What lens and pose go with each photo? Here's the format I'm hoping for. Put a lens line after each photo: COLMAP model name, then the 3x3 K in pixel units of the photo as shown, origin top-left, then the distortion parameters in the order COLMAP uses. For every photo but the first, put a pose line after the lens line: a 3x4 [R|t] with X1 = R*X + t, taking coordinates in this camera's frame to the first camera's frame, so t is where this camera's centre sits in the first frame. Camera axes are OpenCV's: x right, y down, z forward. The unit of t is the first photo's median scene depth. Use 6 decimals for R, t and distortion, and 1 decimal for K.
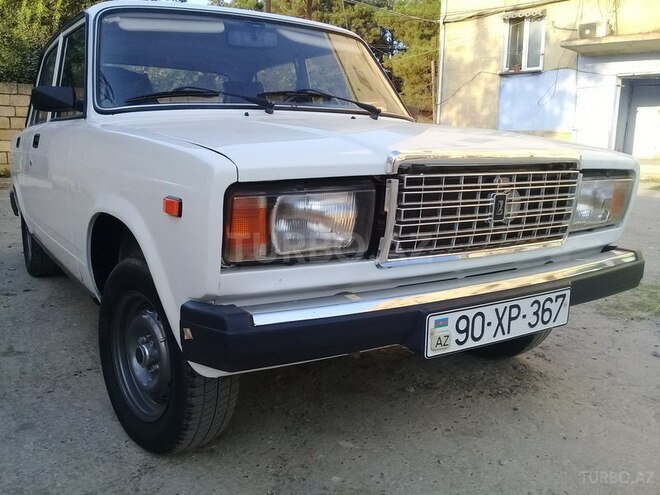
lens RADIAL K [[597.8, 0, 328.2], [0, 597.8, 248.3], [0, 0, 1]] dist [0.065226, -0.099860]
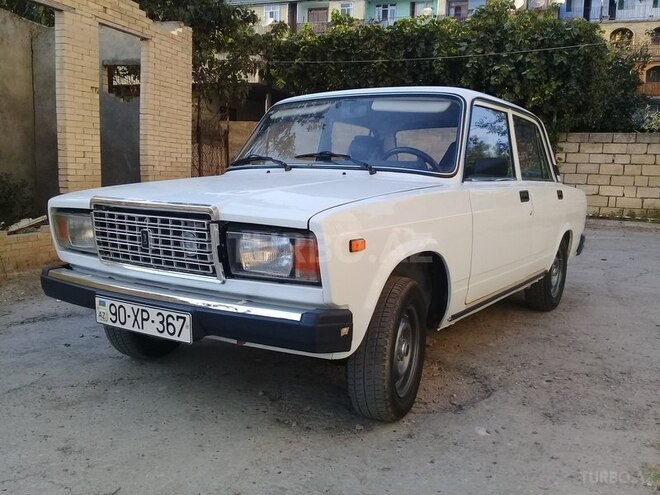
lens RADIAL K [[597.8, 0, 338.9], [0, 597.8, 246.6], [0, 0, 1]] dist [0.065226, -0.099860]
pose [[0.424572, 0.112546, -0.898372, 1.746972], [-0.178497, 0.983175, 0.038812, -0.185893], [0.887624, 0.143878, 0.437518, 0.769580]]
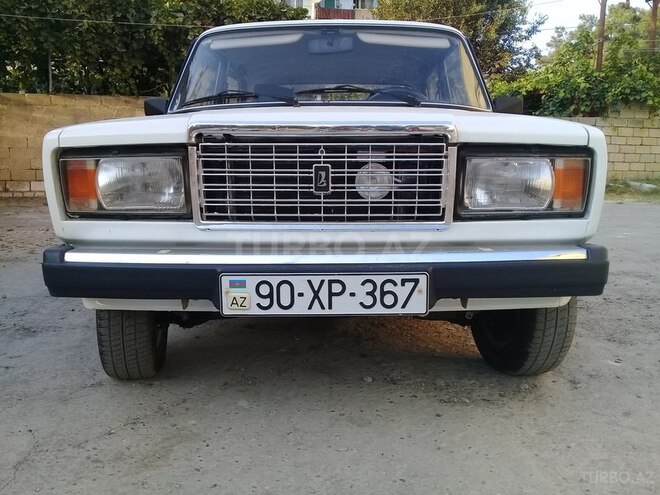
lens RADIAL K [[597.8, 0, 331.8], [0, 597.8, 248.3], [0, 0, 1]] dist [0.065226, -0.099860]
pose [[0.840417, 0.063292, -0.538232, 0.821467], [-0.085587, 0.996194, -0.016494, 0.060002], [0.535140, 0.059927, 0.842635, 0.182416]]
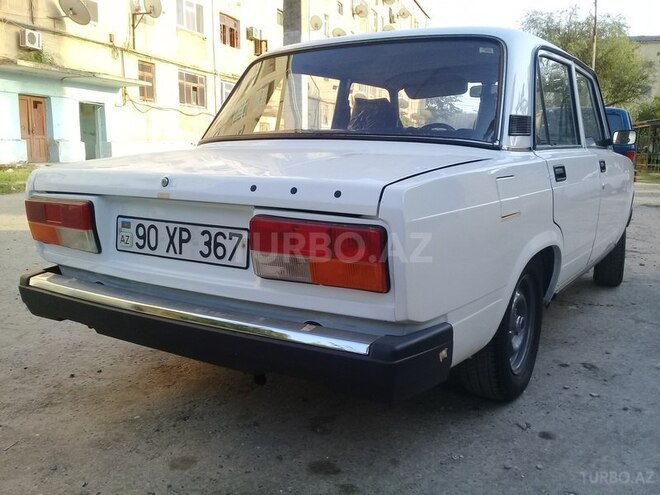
lens RADIAL K [[597.8, 0, 336.2], [0, 597.8, 250.4], [0, 0, 1]] dist [0.065226, -0.099860]
pose [[0.452088, 0.104449, -0.885837, 1.414778], [-0.219849, 0.975530, 0.002824, 0.069515], [0.864455, 0.193474, 0.463989, 0.740043]]
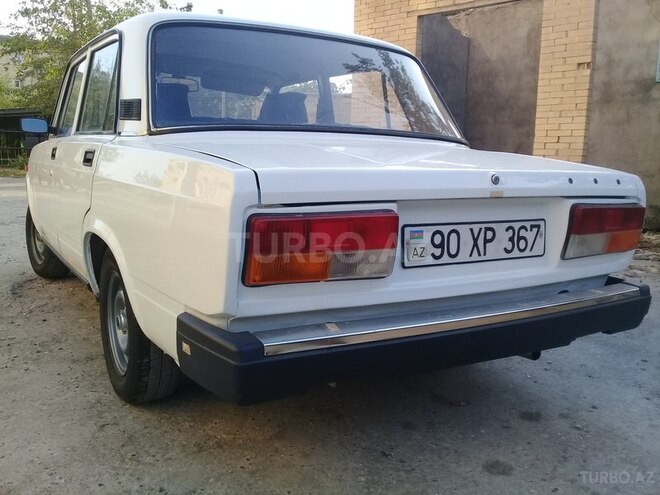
lens RADIAL K [[597.8, 0, 332.2], [0, 597.8, 249.0], [0, 0, 1]] dist [0.065226, -0.099860]
pose [[0.999562, -0.020465, -0.021383, 0.056847], [0.018035, 0.993958, -0.108273, 0.241067], [0.023470, 0.107840, 0.993891, -0.048822]]
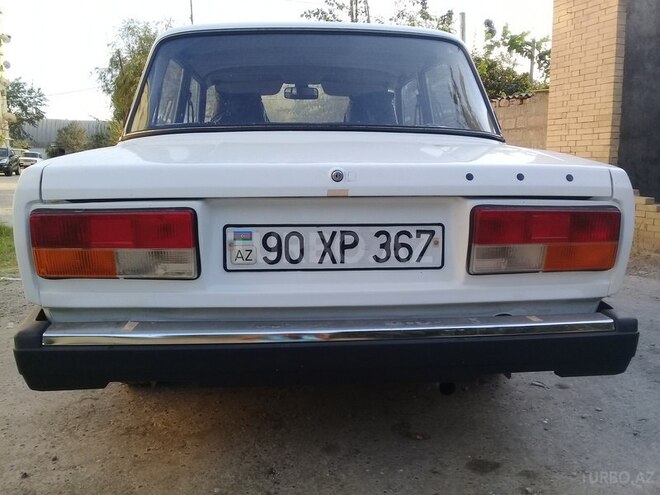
lens RADIAL K [[597.8, 0, 333.7], [0, 597.8, 249.1], [0, 0, 1]] dist [0.065226, -0.099860]
pose [[0.889852, 0.019011, -0.455853, 0.707128], [-0.075555, 0.991477, -0.106139, 0.219693], [0.449949, 0.128891, 0.883704, 0.189872]]
